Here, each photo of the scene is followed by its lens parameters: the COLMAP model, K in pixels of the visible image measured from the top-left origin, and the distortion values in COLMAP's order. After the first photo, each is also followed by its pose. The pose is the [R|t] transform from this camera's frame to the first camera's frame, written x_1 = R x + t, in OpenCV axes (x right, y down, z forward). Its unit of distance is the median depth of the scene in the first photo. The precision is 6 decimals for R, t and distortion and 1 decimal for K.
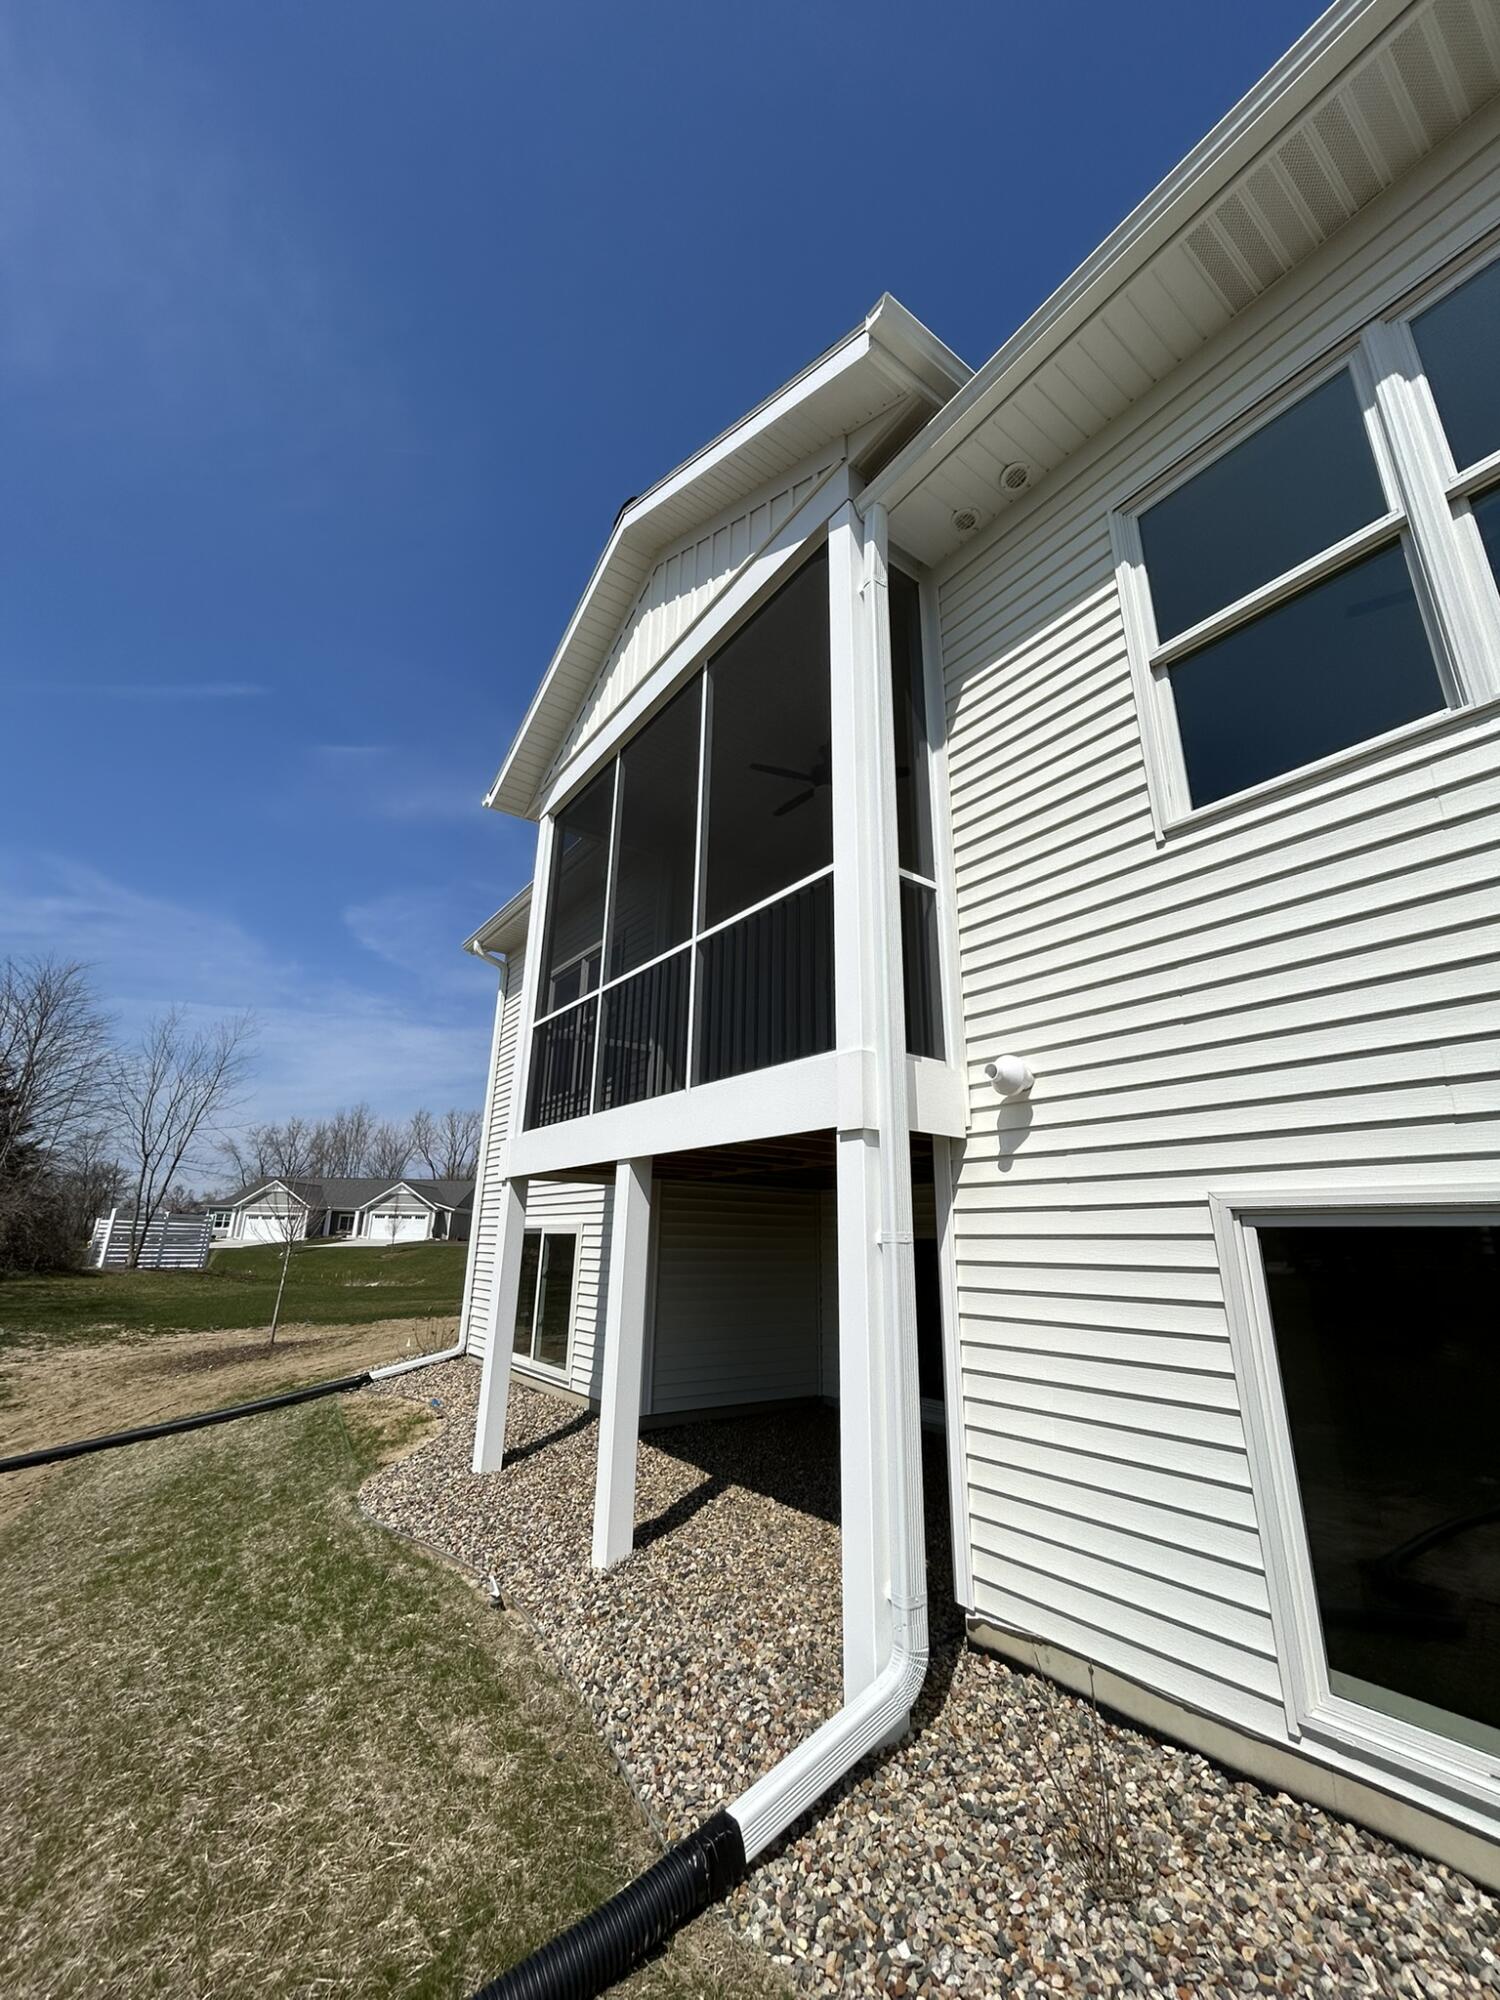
lens RADIAL K [[802.2, 0, 748.2], [0, 802.2, 992.1], [0, 0, 1]] dist [0.000326, -0.001184]
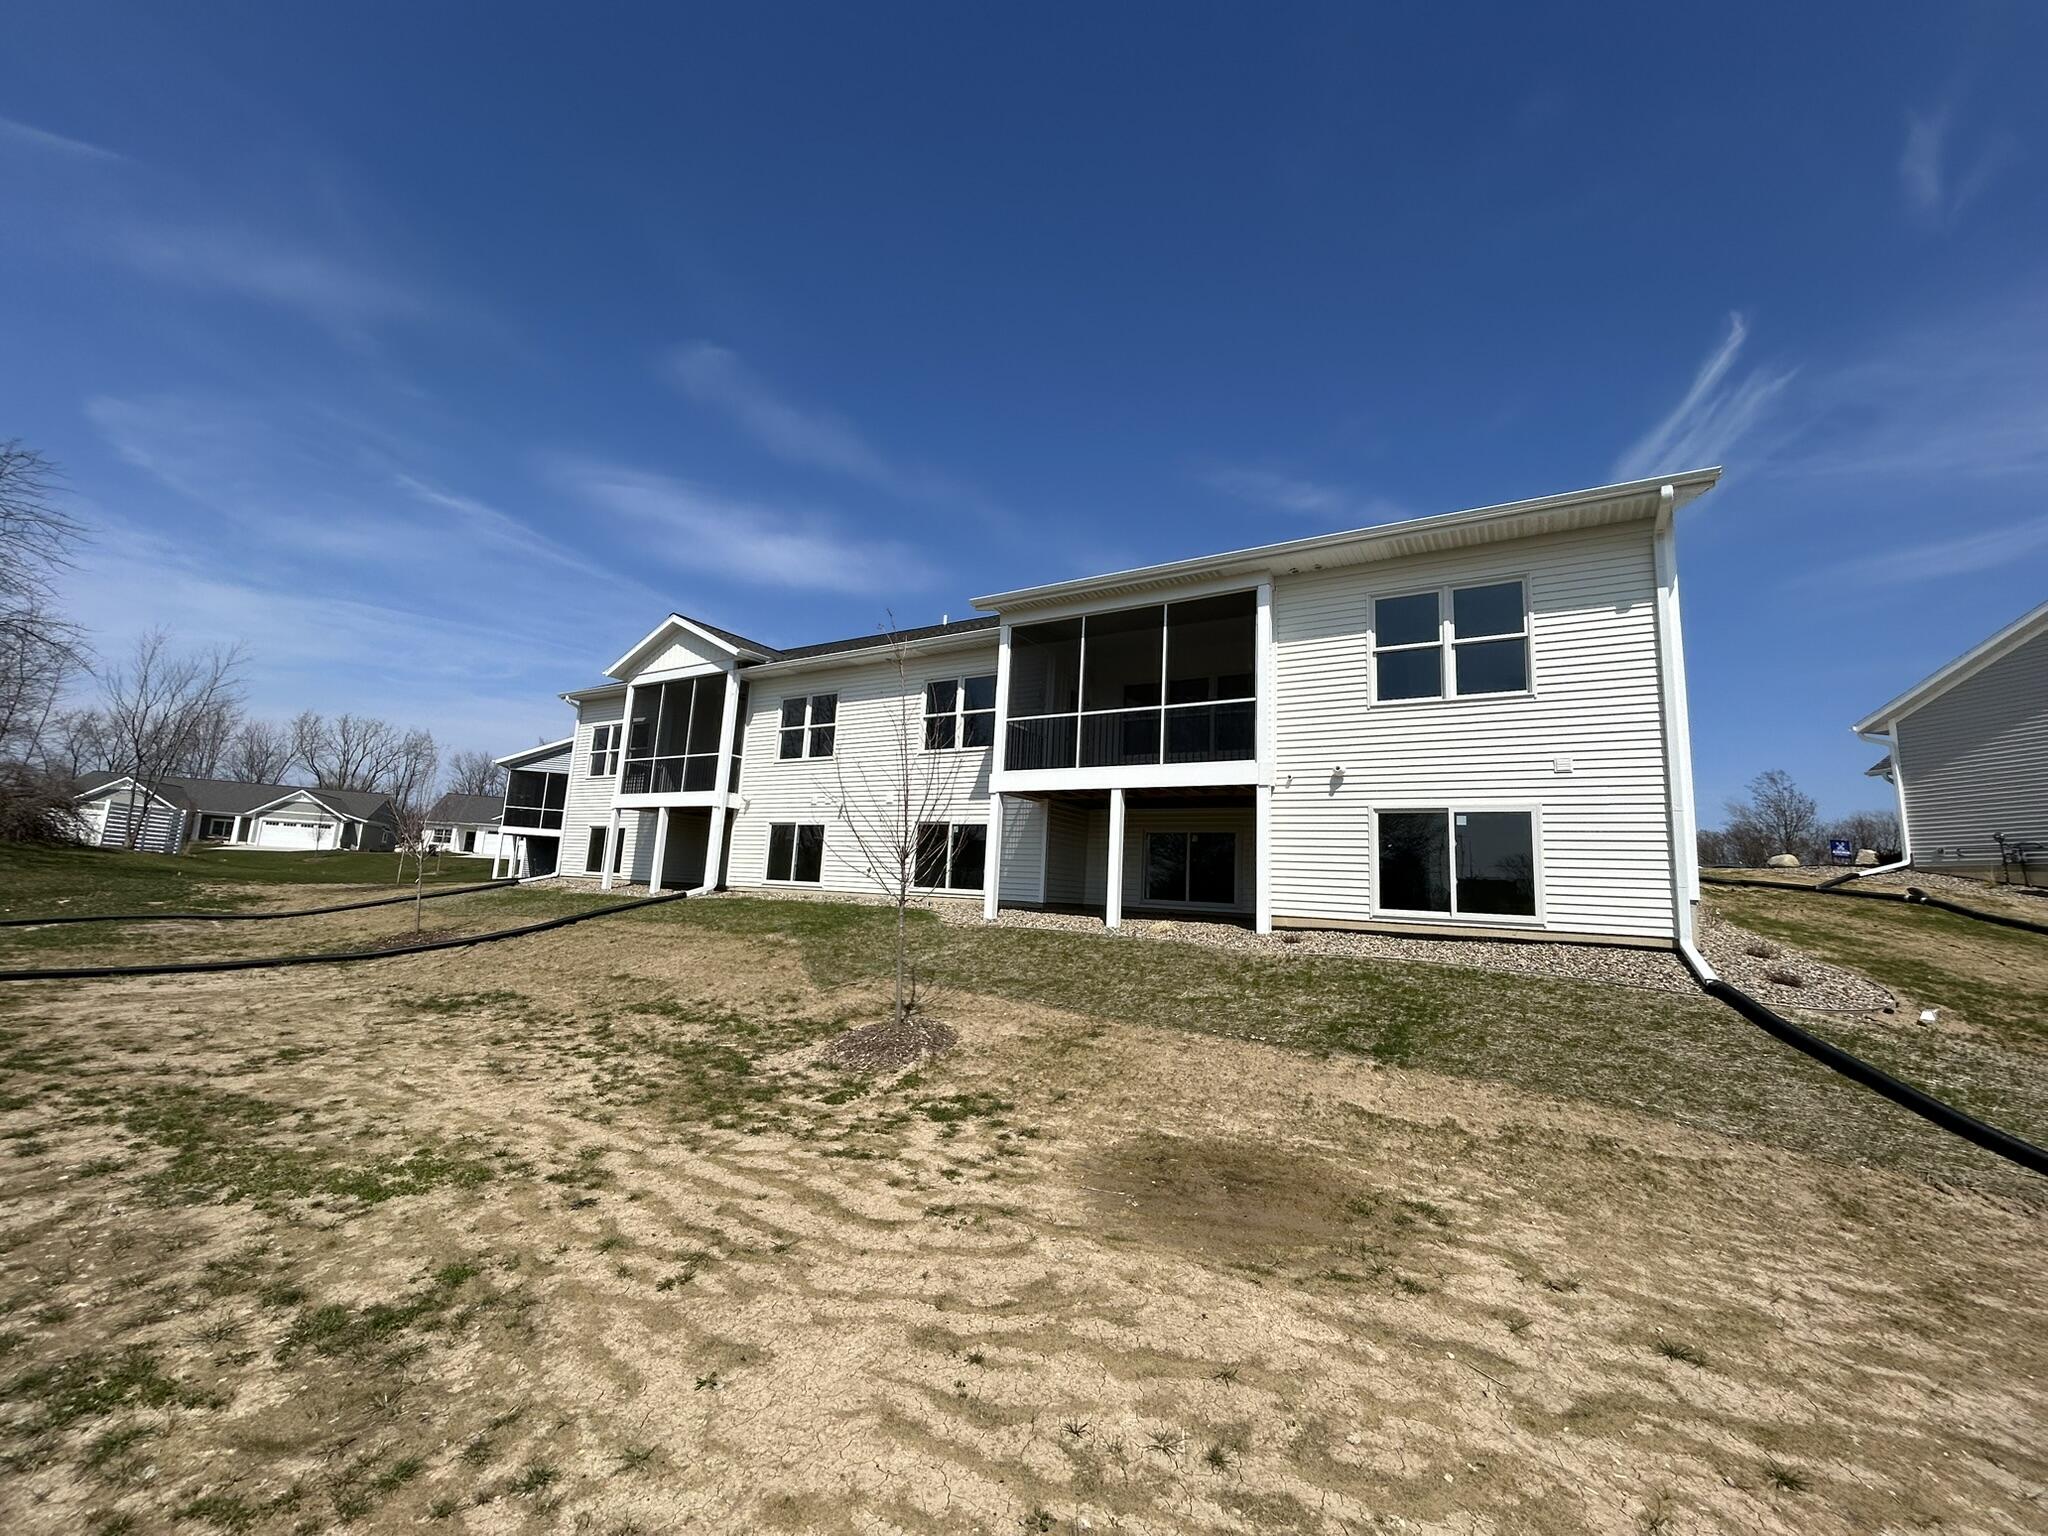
lens RADIAL K [[821.4, 0, 1034.0], [0, 821.4, 757.3], [0, 0, 1]] dist [0.000326, -0.001184]
pose [[0.915991, 0.084954, 0.392101, -0.062292], [-0.144788, 0.981459, 0.125596, -0.648107], [-0.374161, -0.171816, 0.911308, -2.691866]]
